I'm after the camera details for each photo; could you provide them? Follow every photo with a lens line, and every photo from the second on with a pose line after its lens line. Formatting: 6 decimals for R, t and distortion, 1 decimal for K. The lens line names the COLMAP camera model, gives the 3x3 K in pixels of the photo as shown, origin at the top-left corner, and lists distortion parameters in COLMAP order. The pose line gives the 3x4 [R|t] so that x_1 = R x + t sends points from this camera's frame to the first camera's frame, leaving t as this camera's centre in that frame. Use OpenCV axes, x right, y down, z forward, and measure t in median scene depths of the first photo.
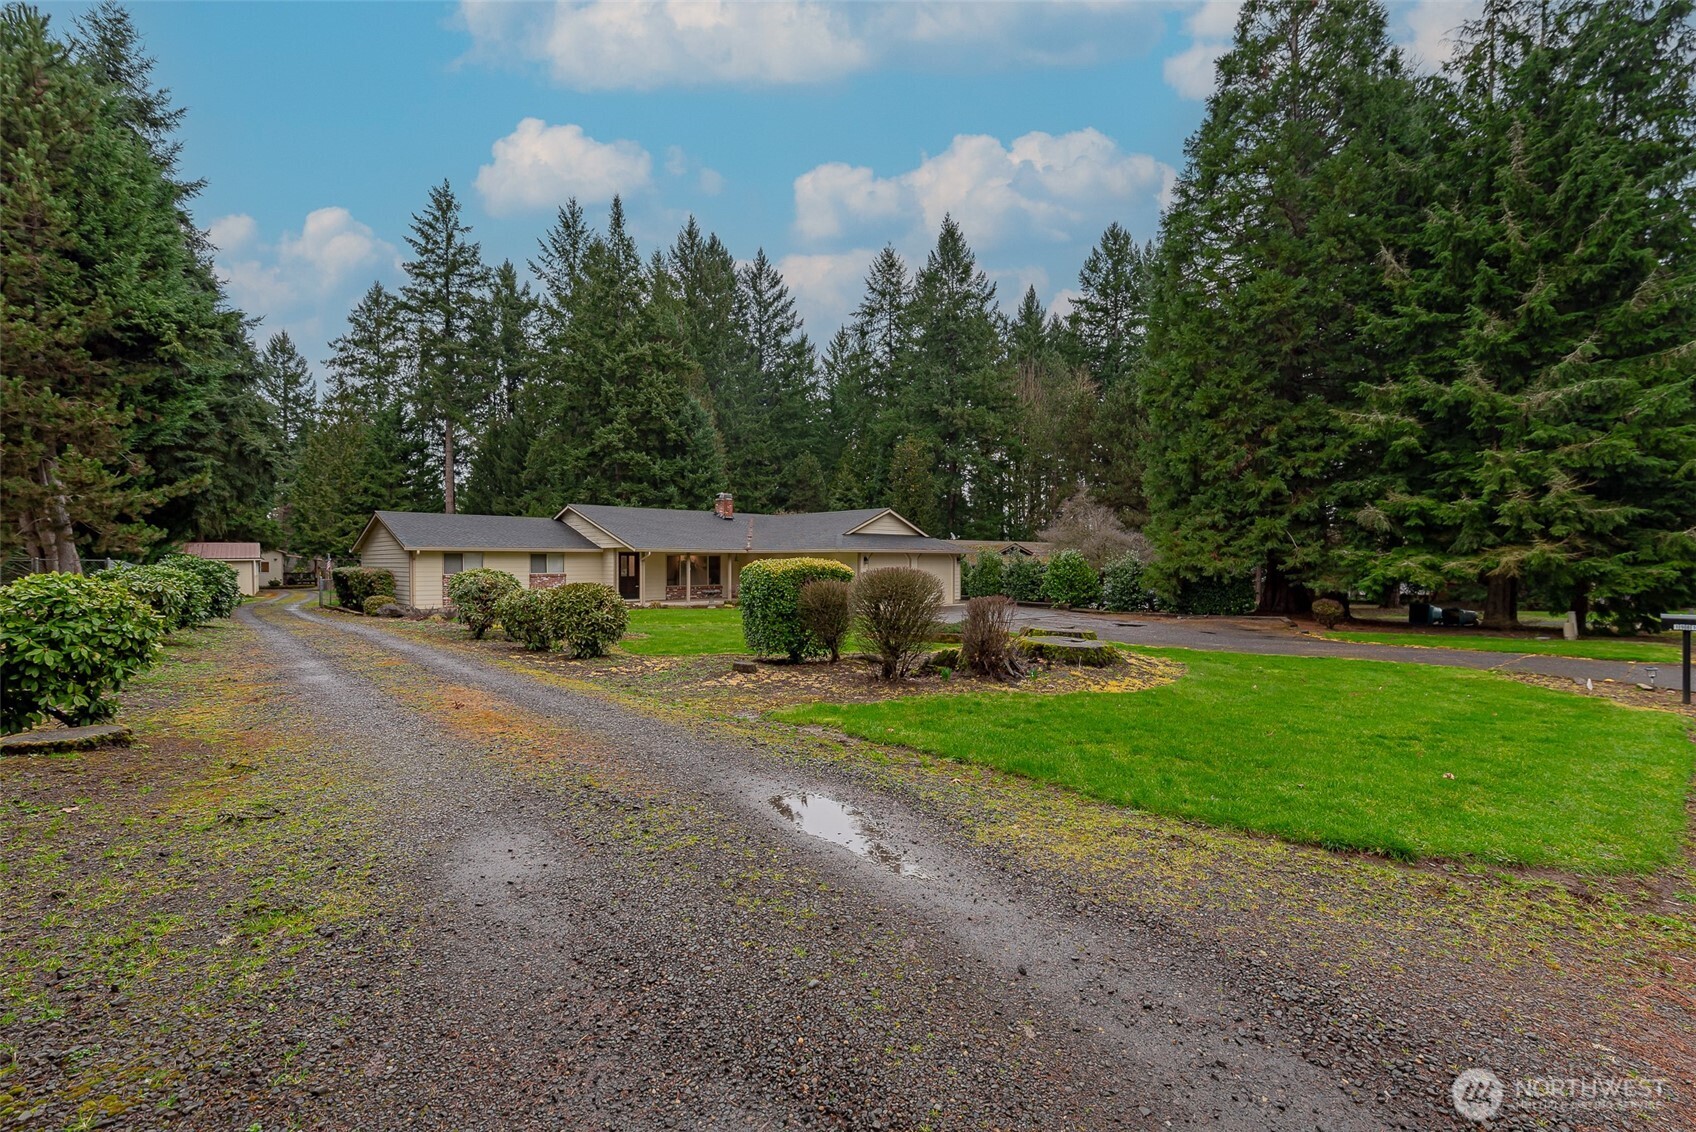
lens RADIAL K [[736.6, 0, 852.0], [0, 736.6, 561.9], [0, 0, 1]] dist [0.002818, 0.000204]
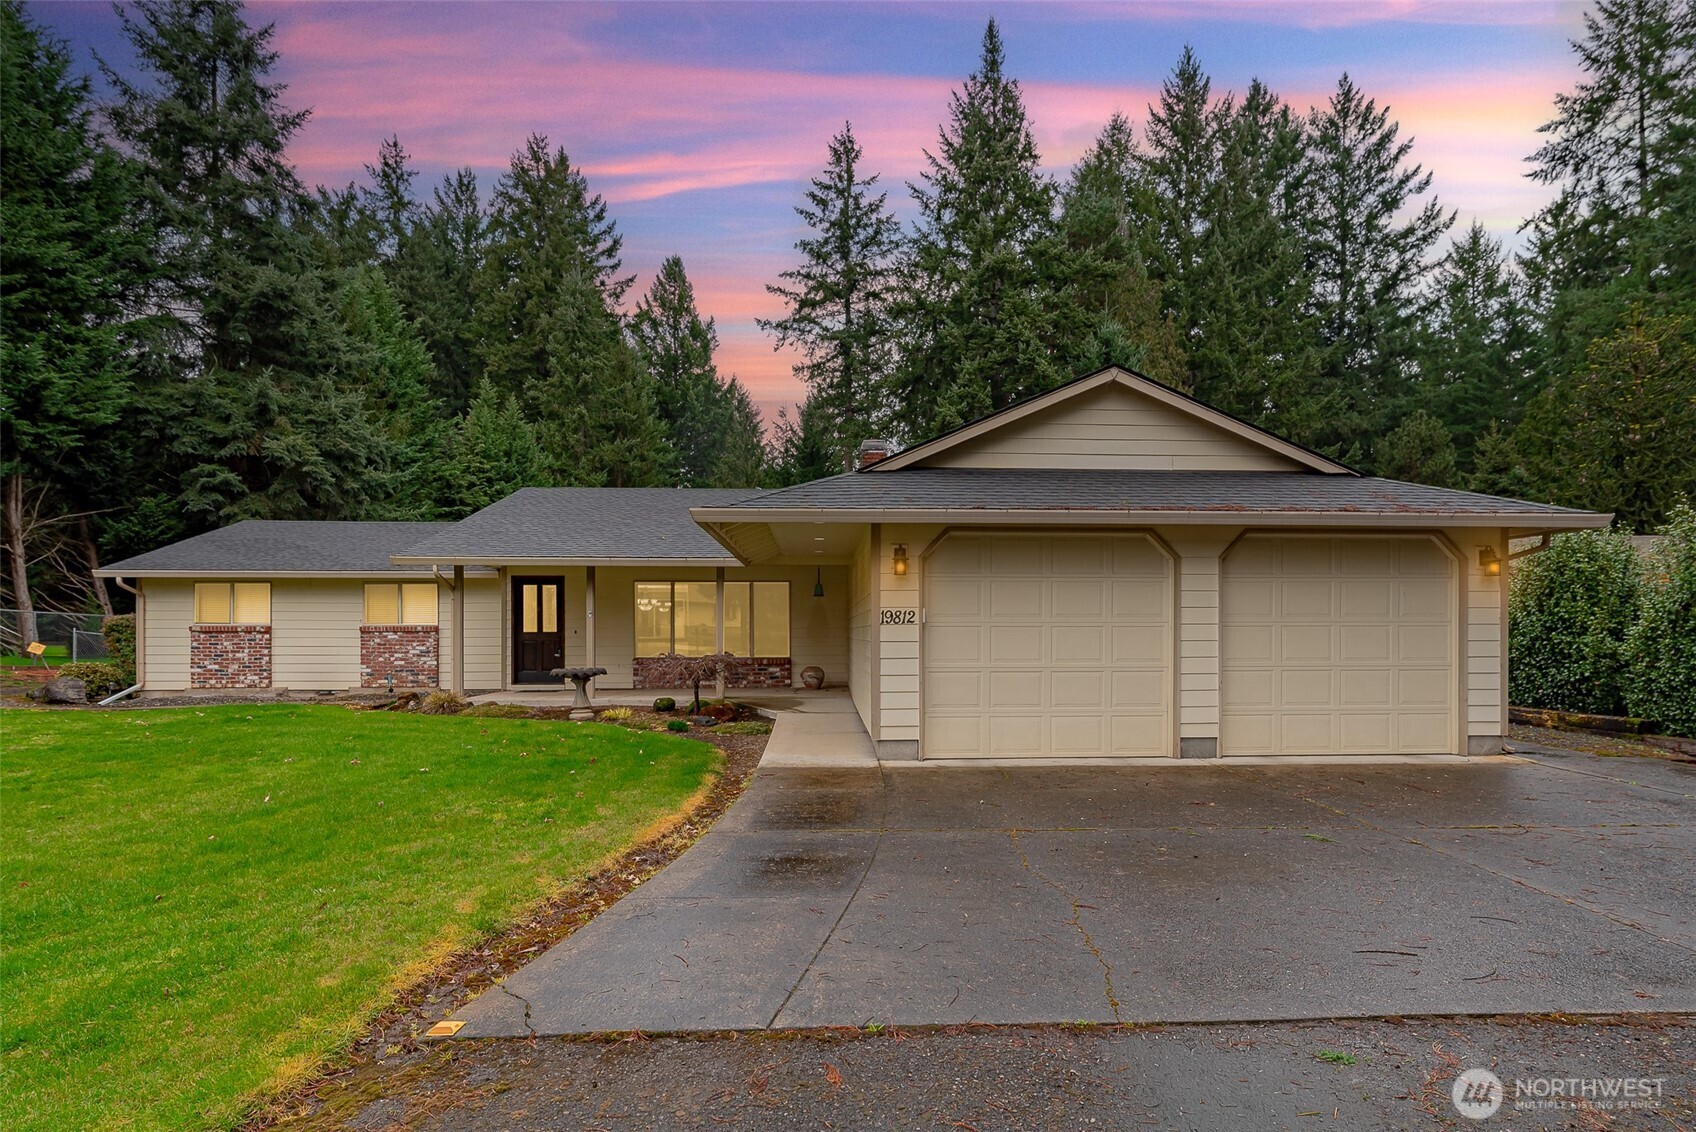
lens RADIAL K [[927.2, 0, 848.3], [0, 927.2, 633.3], [0, 0, 1]] dist [0.004191, -0.000355]
pose [[0.754727, -0.001929, -0.656036, 0.059104], [0.002921, 0.999996, 0.000420, 0.006166], [0.656033, -0.002233, 0.754729, 0.212916]]
